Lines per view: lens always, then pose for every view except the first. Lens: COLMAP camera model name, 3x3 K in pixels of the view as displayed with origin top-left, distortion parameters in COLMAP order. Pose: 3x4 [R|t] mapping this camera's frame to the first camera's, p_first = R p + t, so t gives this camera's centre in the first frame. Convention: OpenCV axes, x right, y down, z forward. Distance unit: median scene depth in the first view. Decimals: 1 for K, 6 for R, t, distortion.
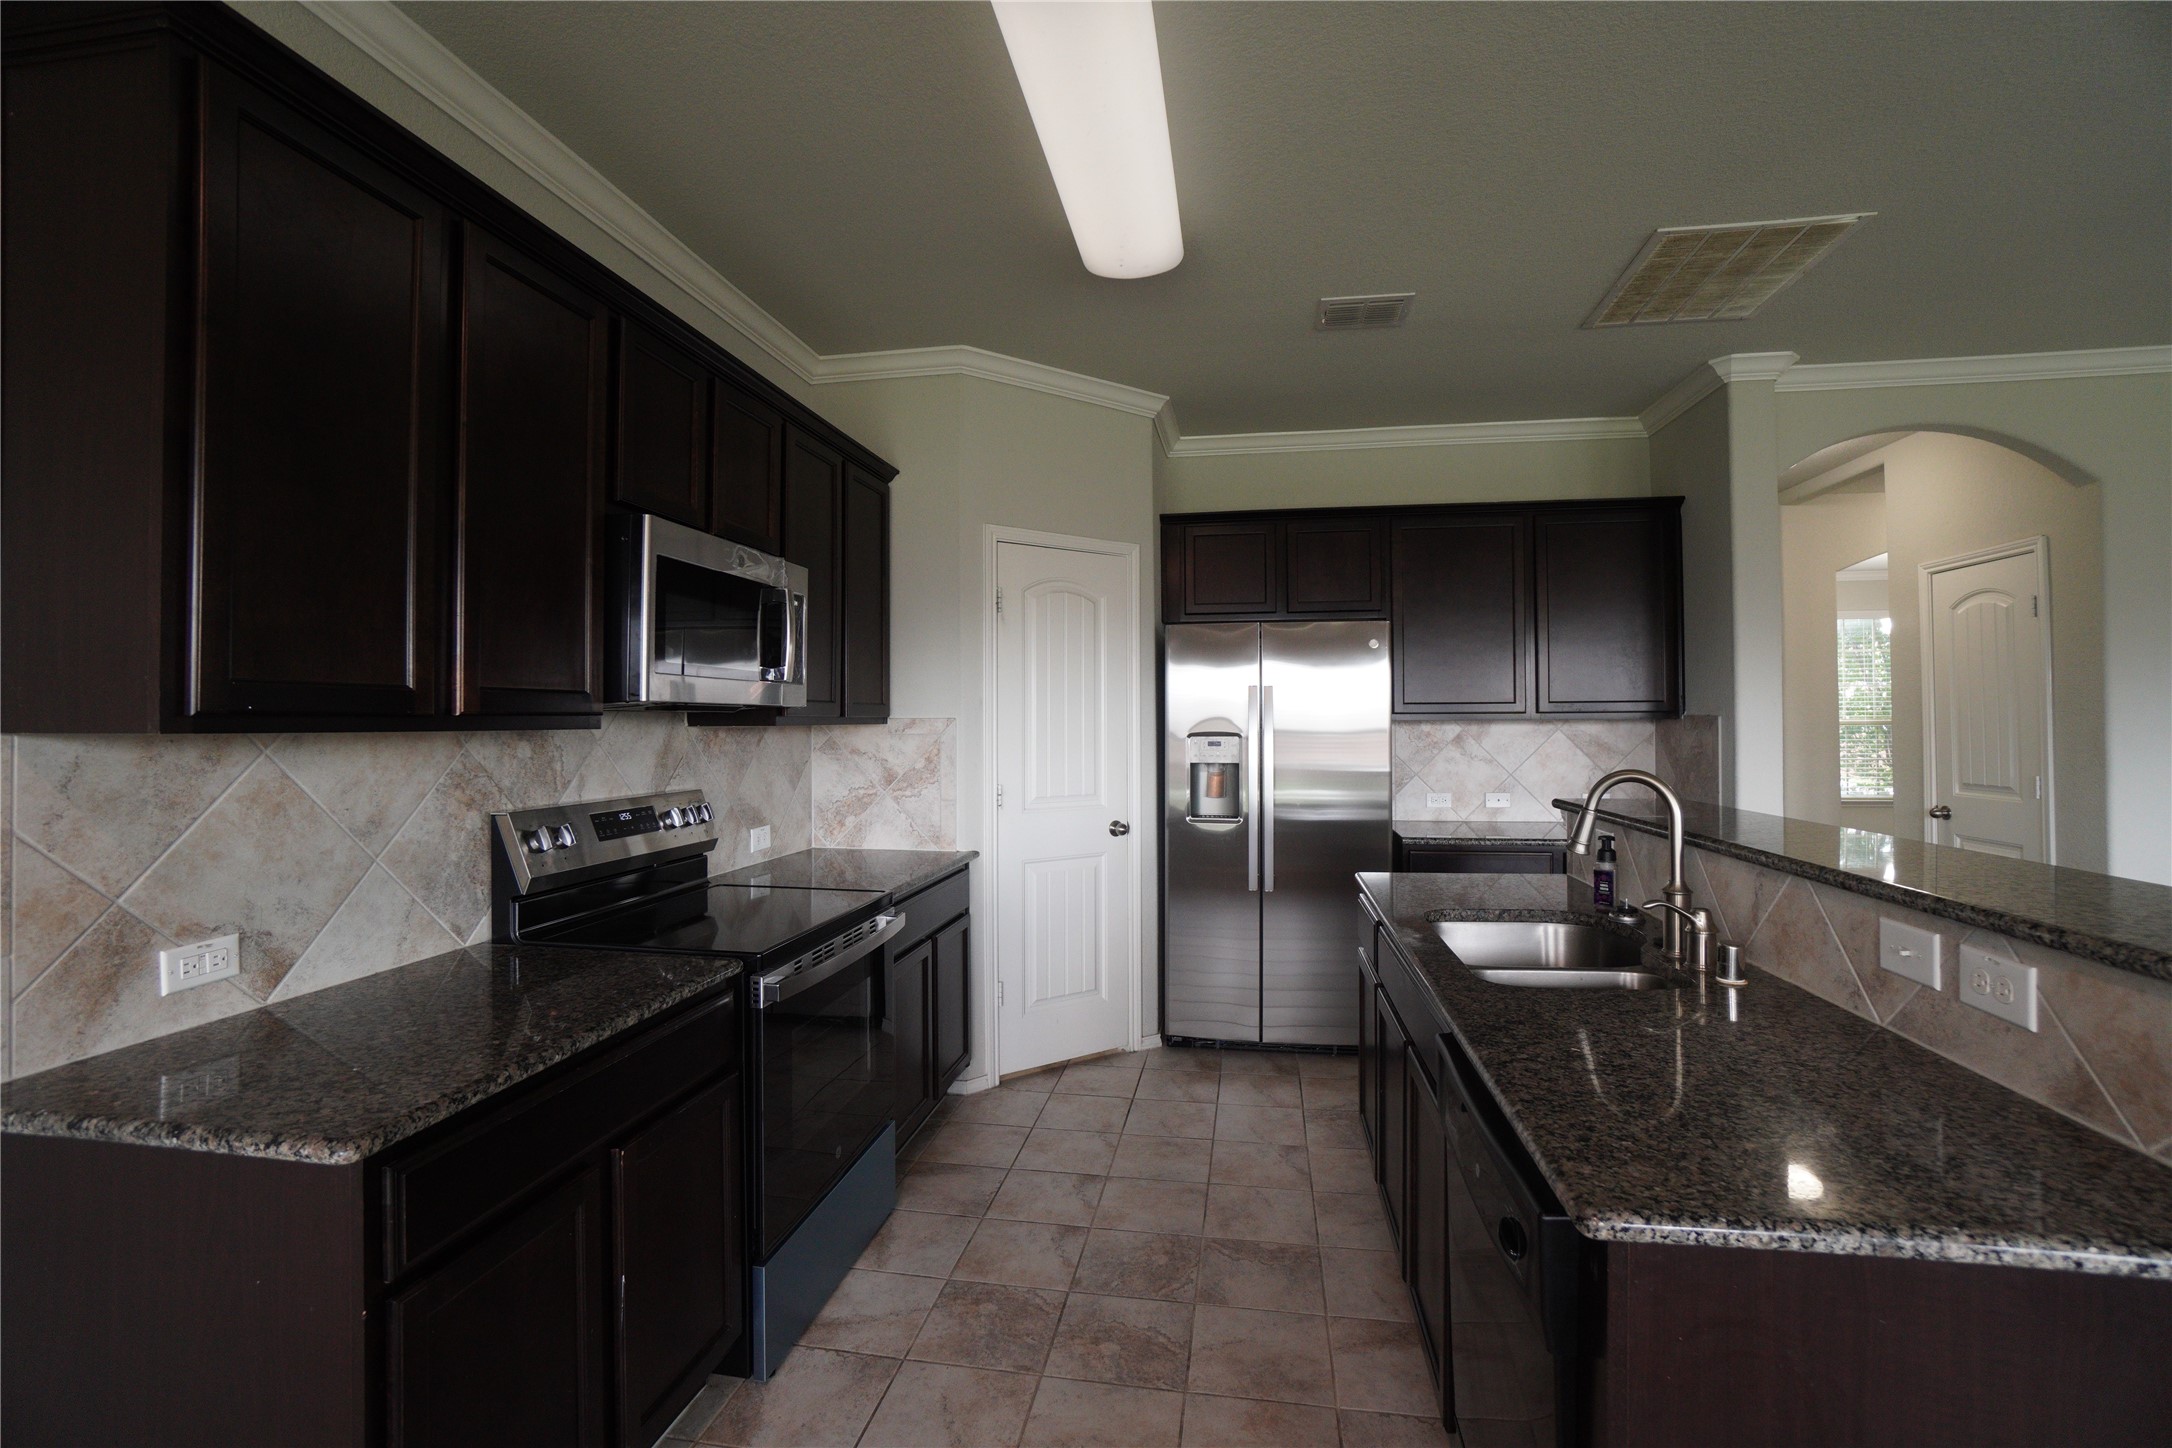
lens RADIAL K [[955.8, 0, 1089.0], [0, 955.8, 712.4], [0, 0, 1]] dist [-0.050047, 0.013002]
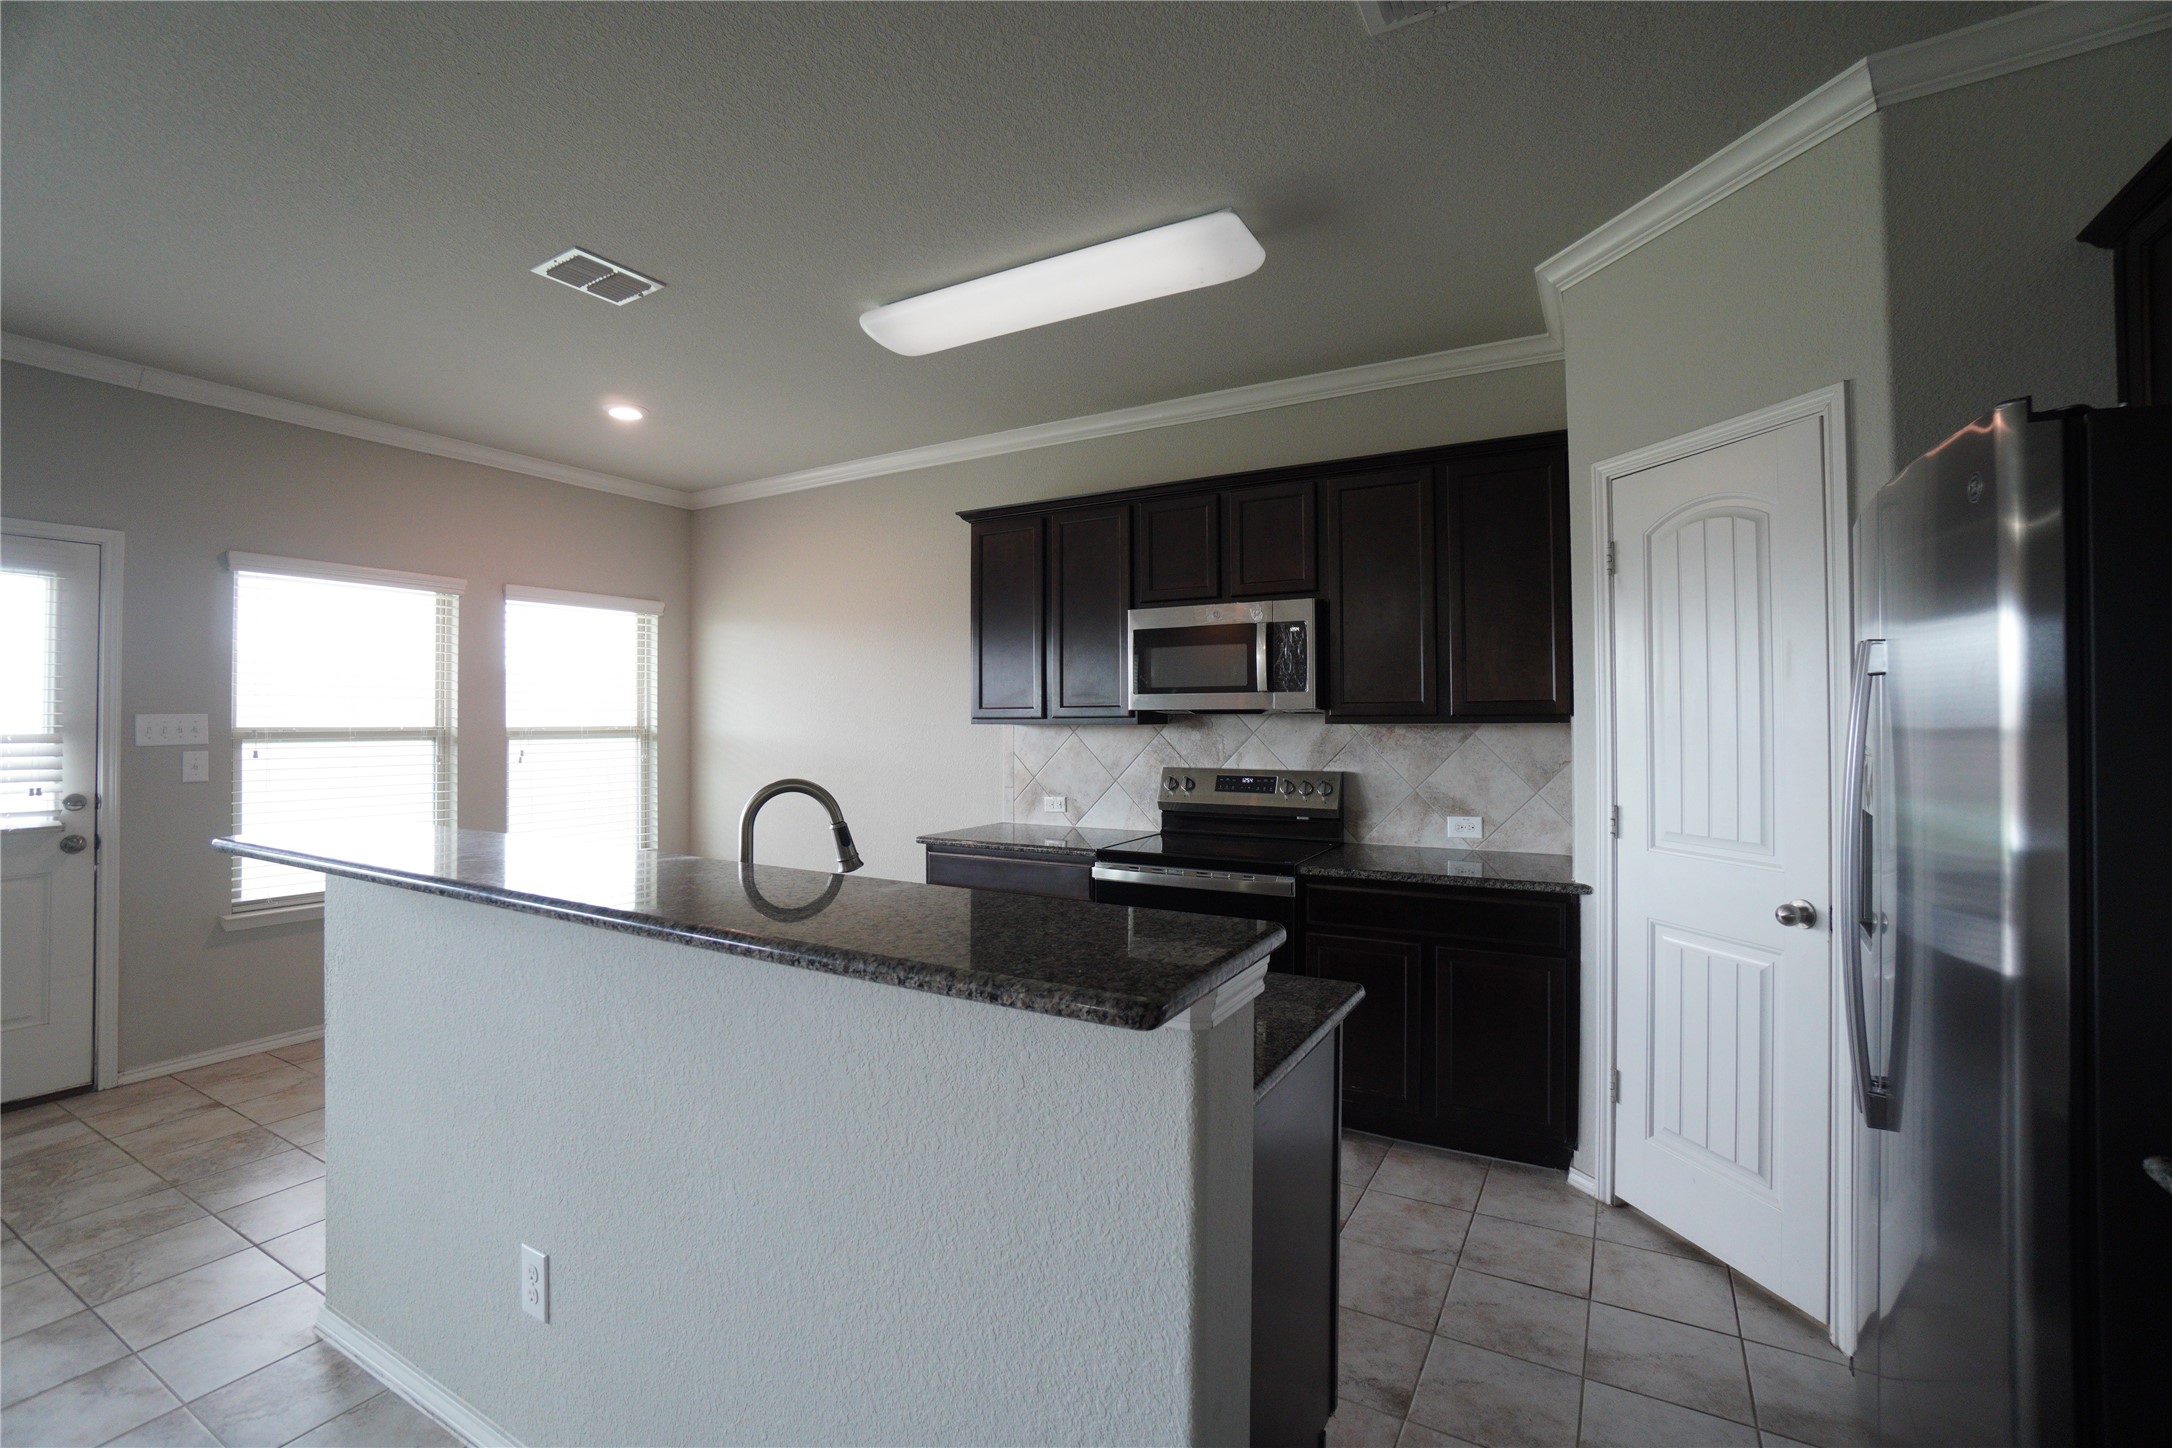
lens RADIAL K [[955.8, 0, 1094.9], [0, 955.8, 706.2], [0, 0, 1]] dist [-0.050047, 0.013002]
pose [[-0.342806, -0.012564, -0.939322, 1.176905], [0.010312, 0.999800, -0.017136, 0.011145], [0.939350, -0.015561, -0.342608, 1.393107]]
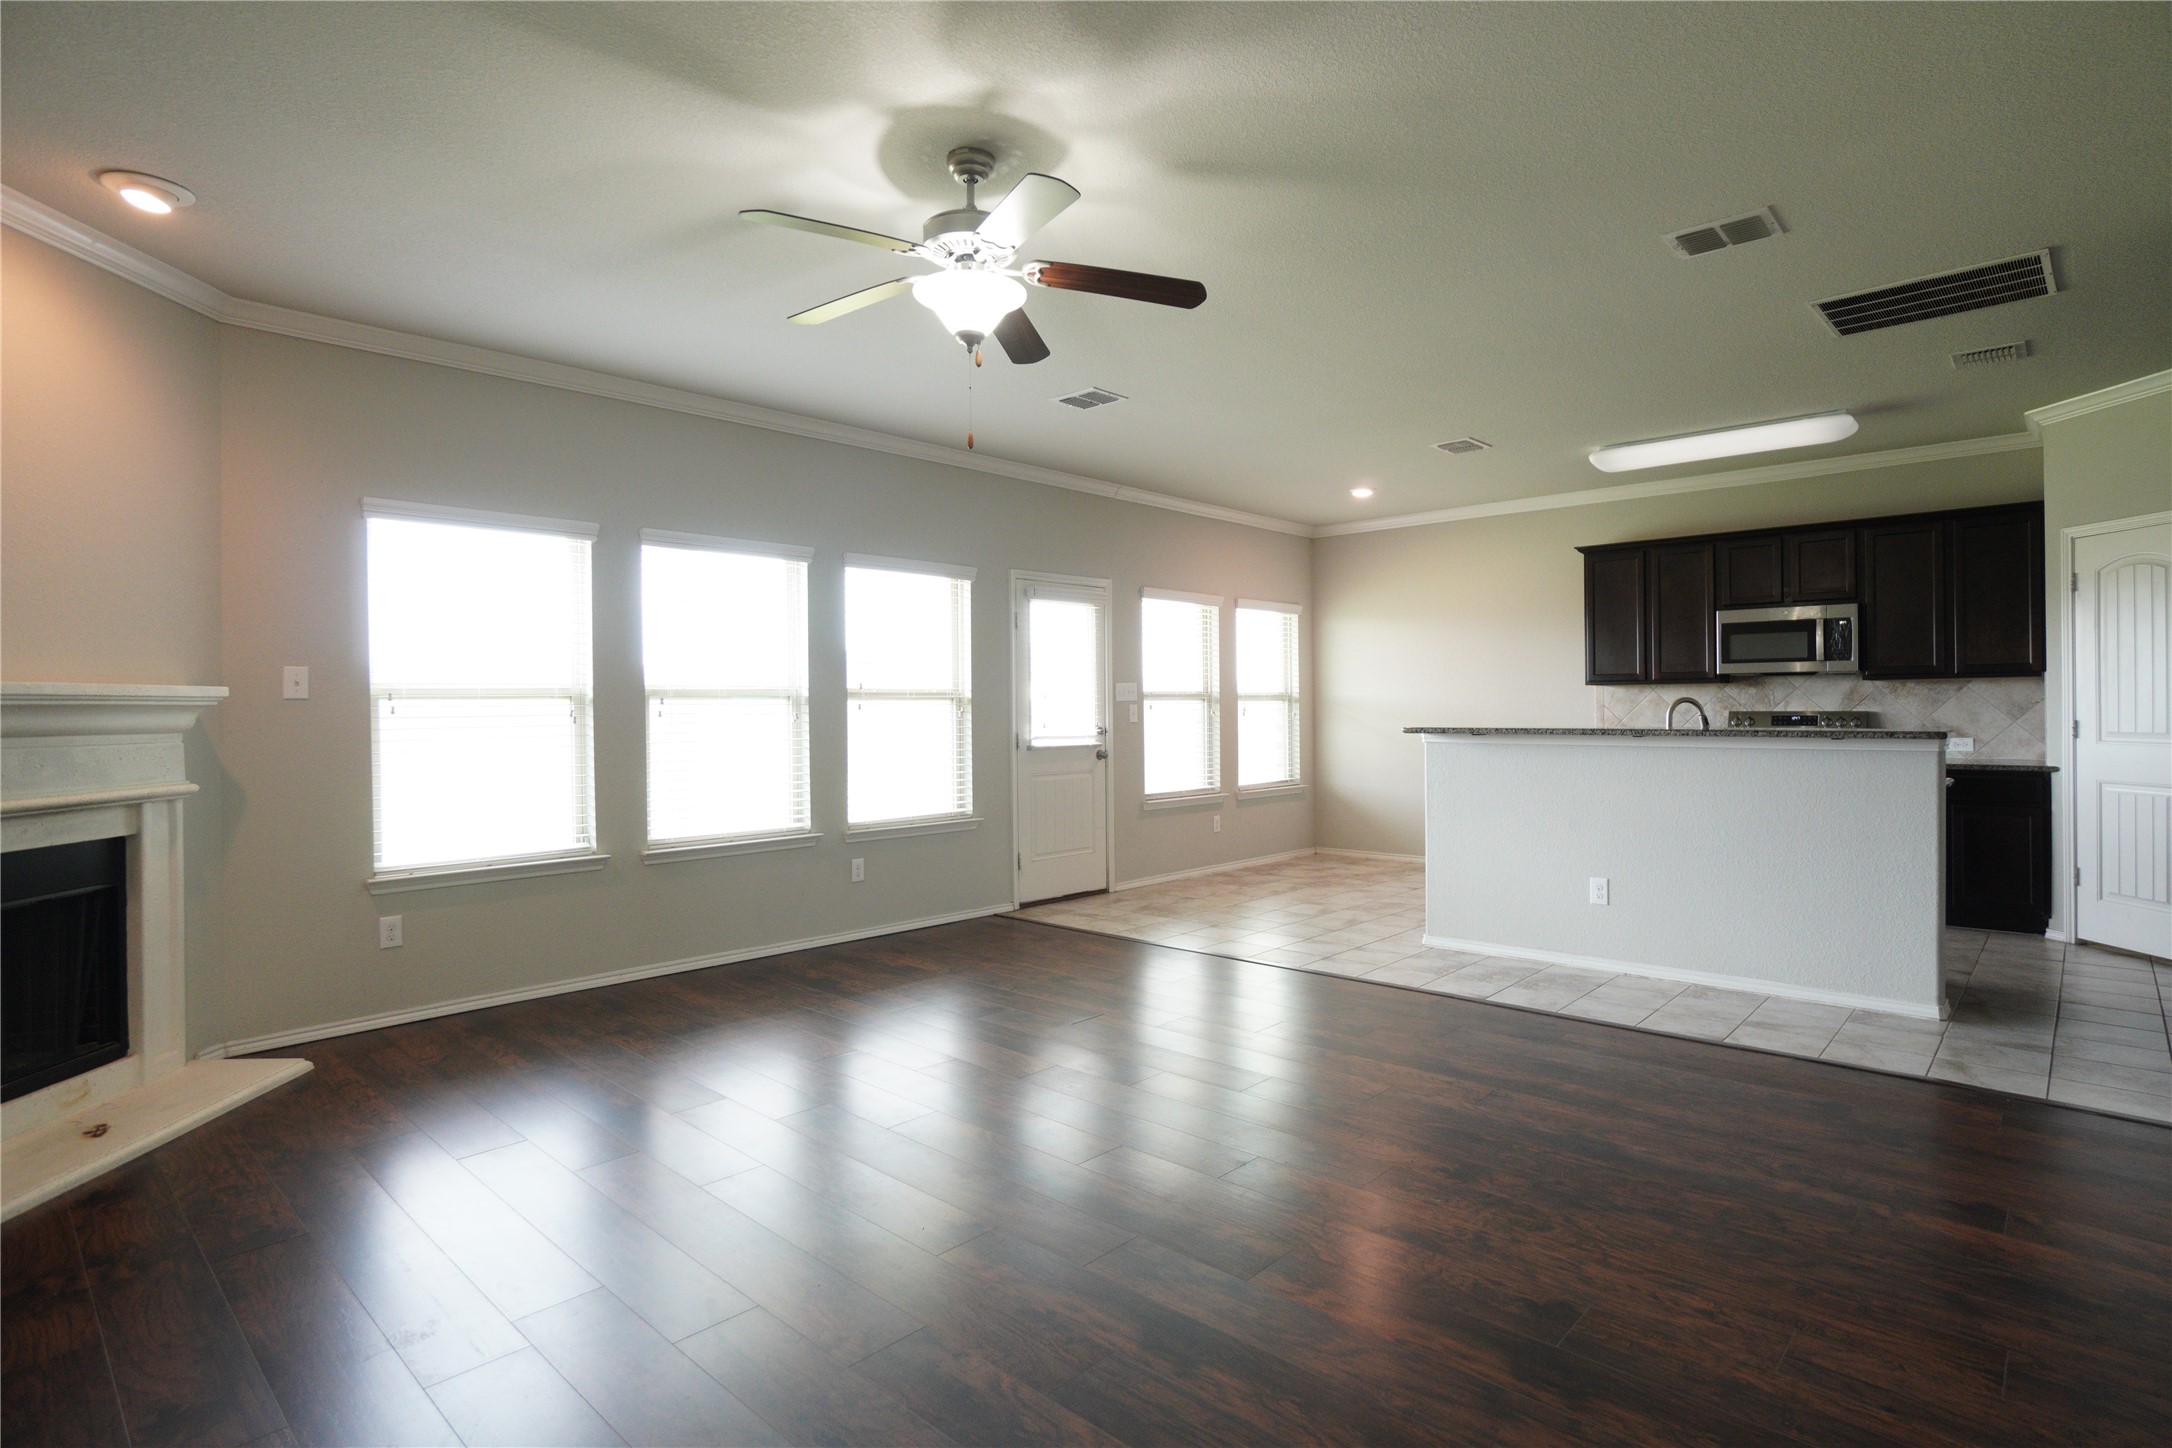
lens RADIAL K [[1107.1, 0, 1085.9], [0, 1107.1, 708.4], [0, 0, 1]] dist [-0.038941, 0.017719]
pose [[-0.543171, 0.008403, -0.839580, 3.100280], [0.017317, 0.999849, -0.001196, 0.059351], [0.839443, -0.015189, -0.543235, 1.056724]]
